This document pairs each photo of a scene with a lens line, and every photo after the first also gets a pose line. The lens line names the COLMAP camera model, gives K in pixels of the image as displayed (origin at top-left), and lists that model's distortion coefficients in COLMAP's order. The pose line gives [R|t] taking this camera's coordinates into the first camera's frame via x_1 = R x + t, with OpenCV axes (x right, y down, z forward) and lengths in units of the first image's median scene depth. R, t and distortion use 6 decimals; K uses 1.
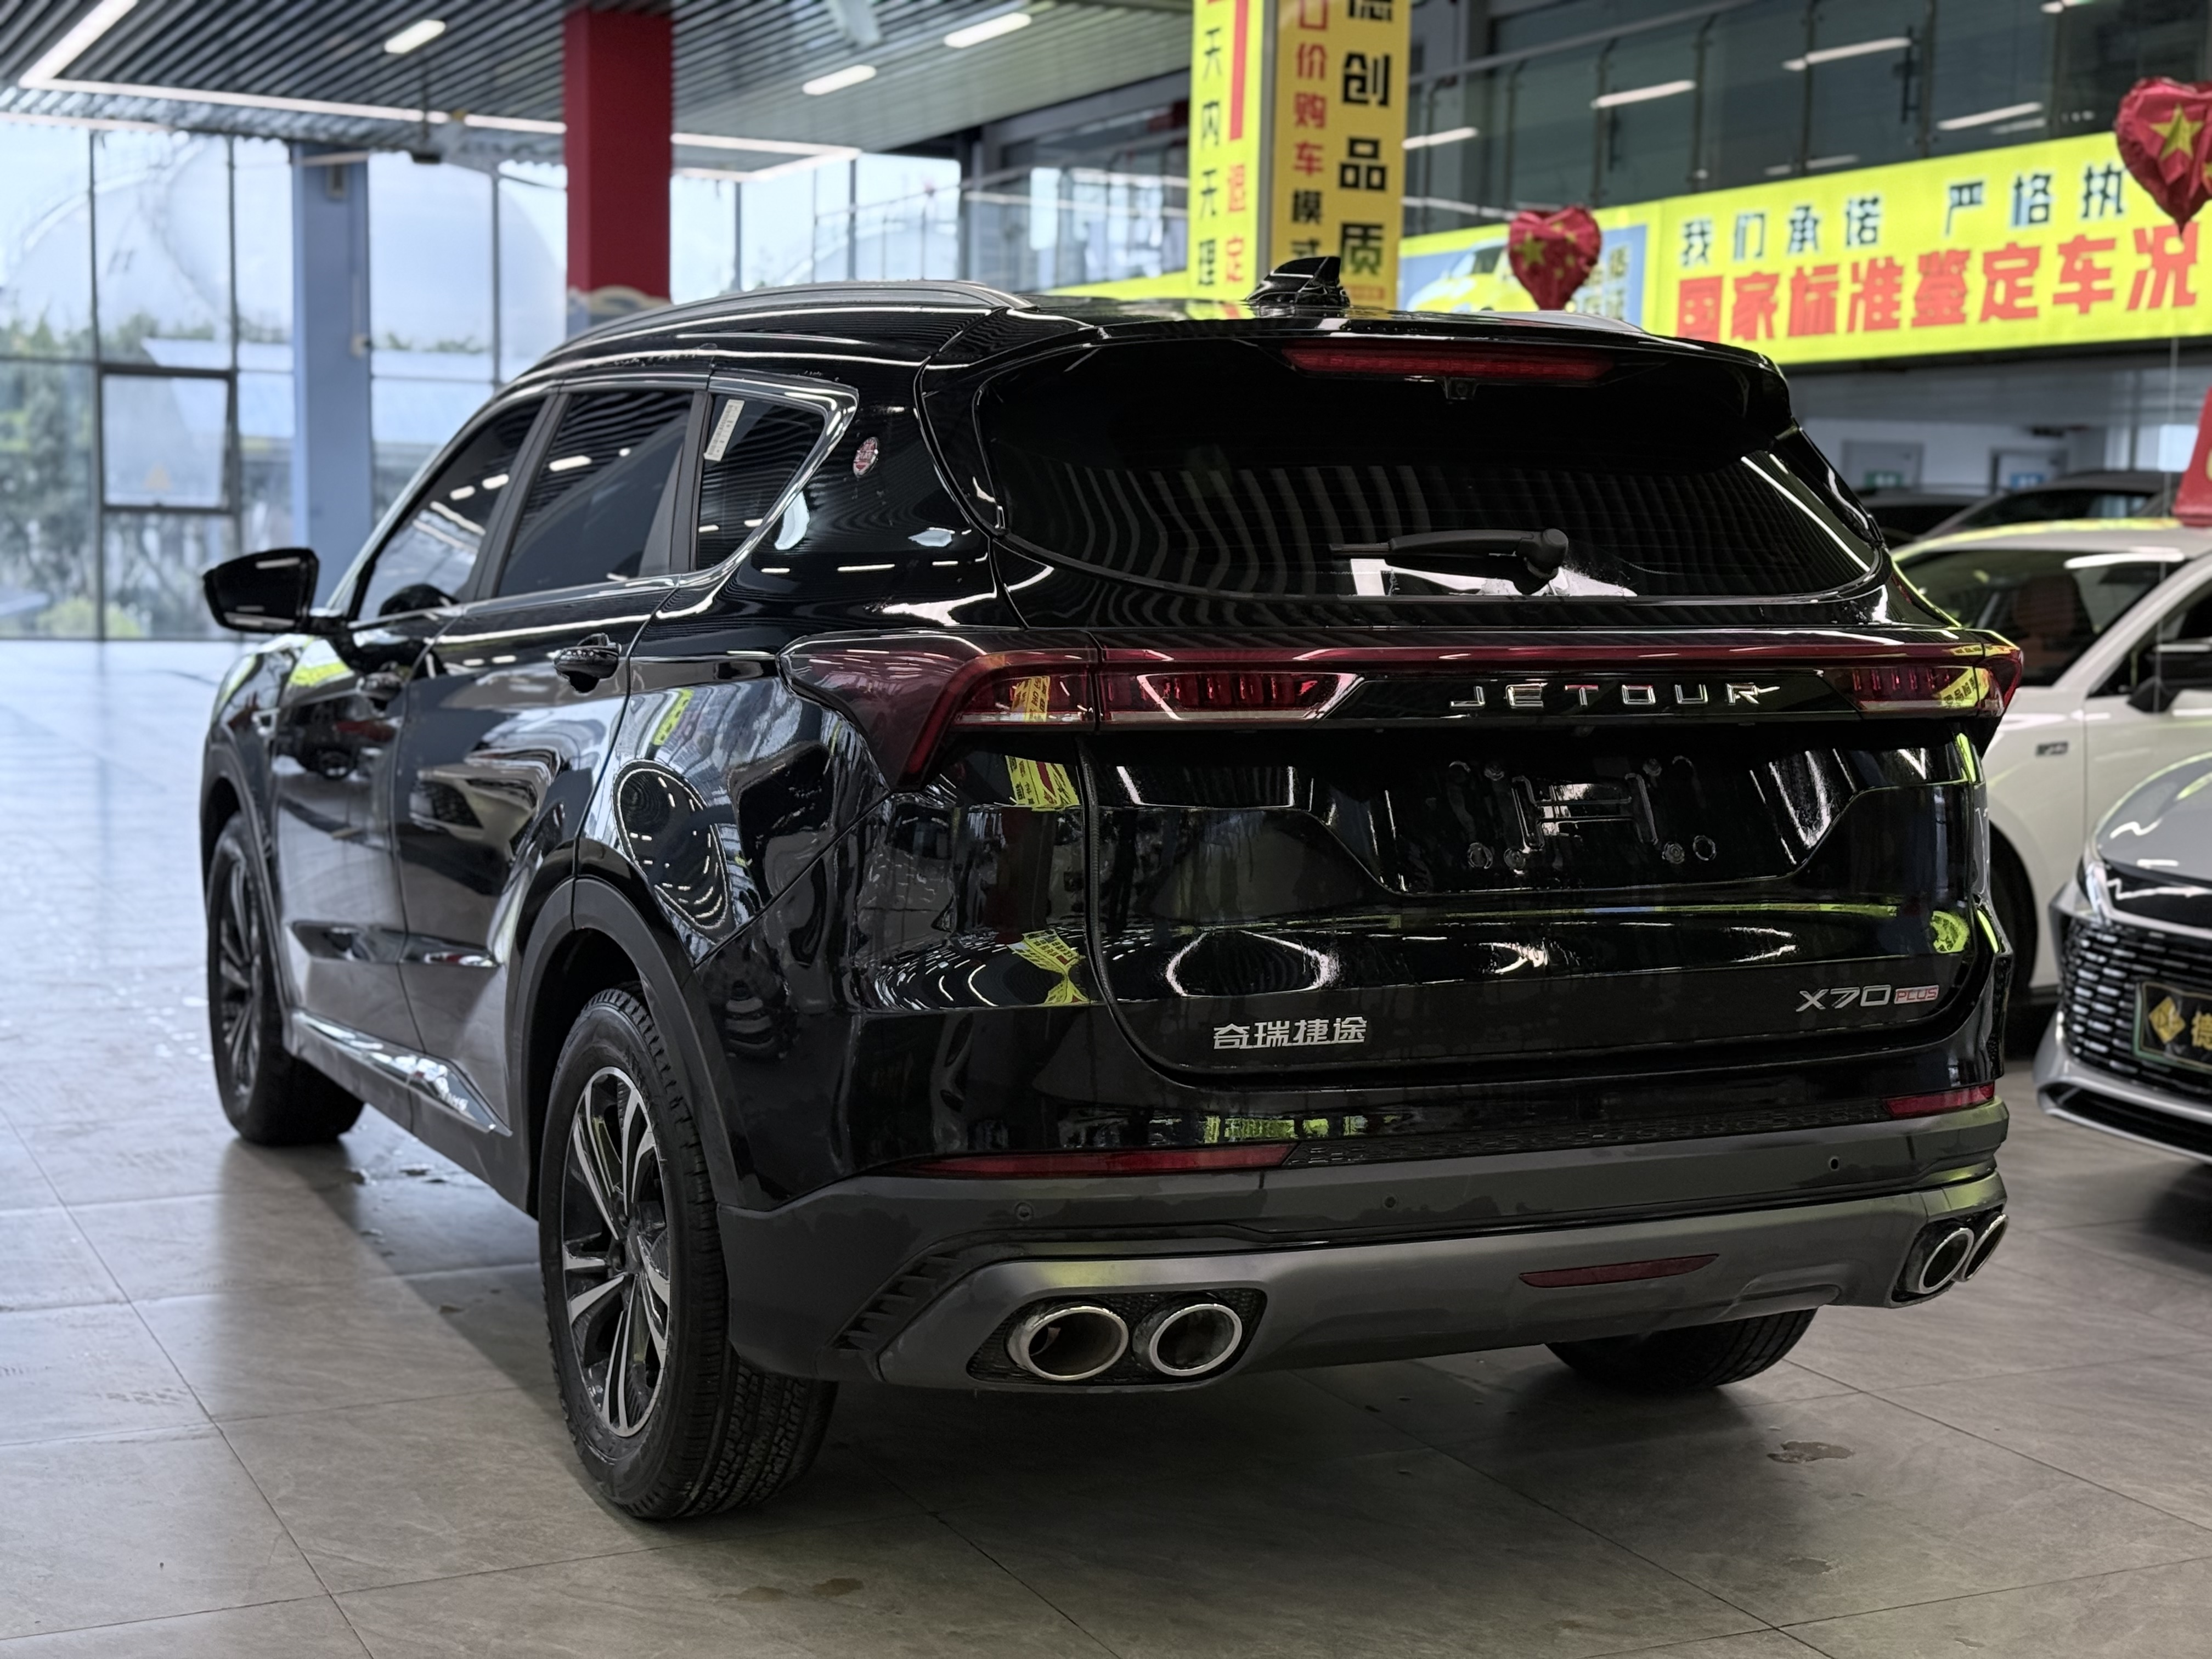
lens RADIAL K [[3070.5, 0, 1112.8], [0, 3070.5, 826.2], [0, 0, 1]] dist [0.146901, 0.000000]
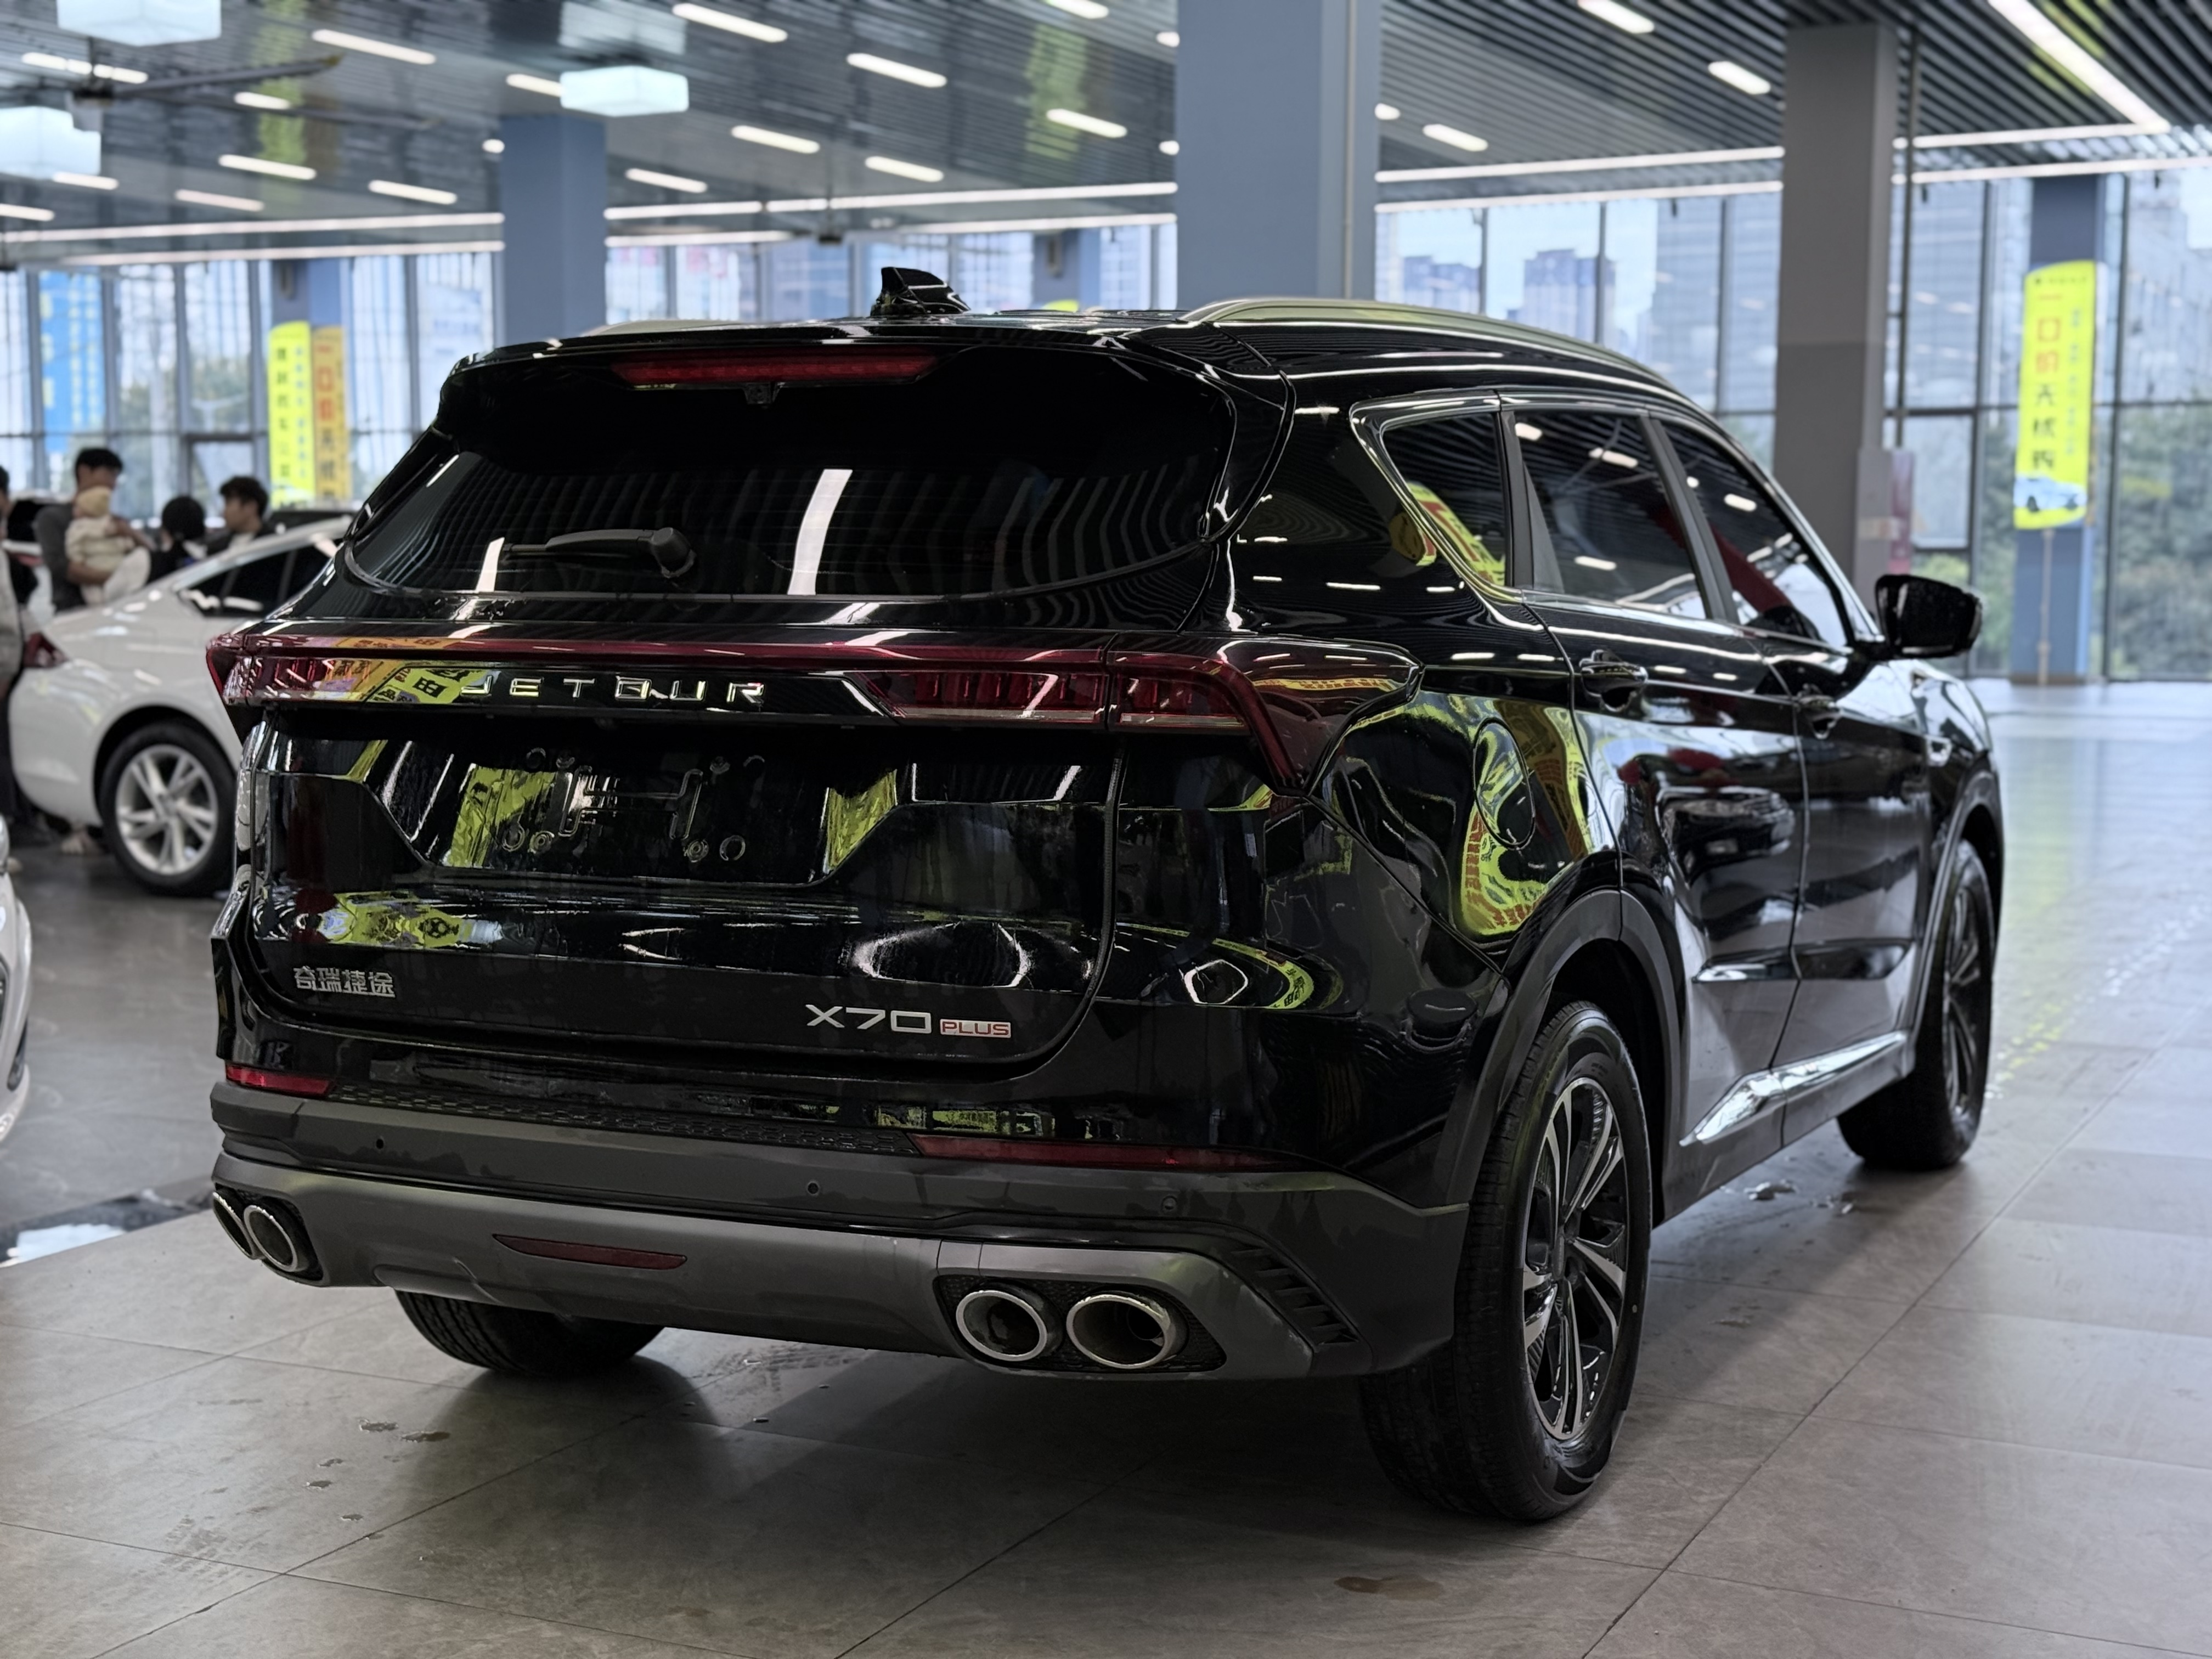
lens RADIAL K [[3070.5, 0, 1111.3], [0, 3070.5, 826.8], [0, 0, 1]] dist [0.146901, 0.000000]
pose [[0.619320, 0.054534, -0.783243, 1.079355], [-0.067178, 0.997607, 0.016341, -0.024922], [0.782260, 0.042496, 0.621501, 0.501724]]
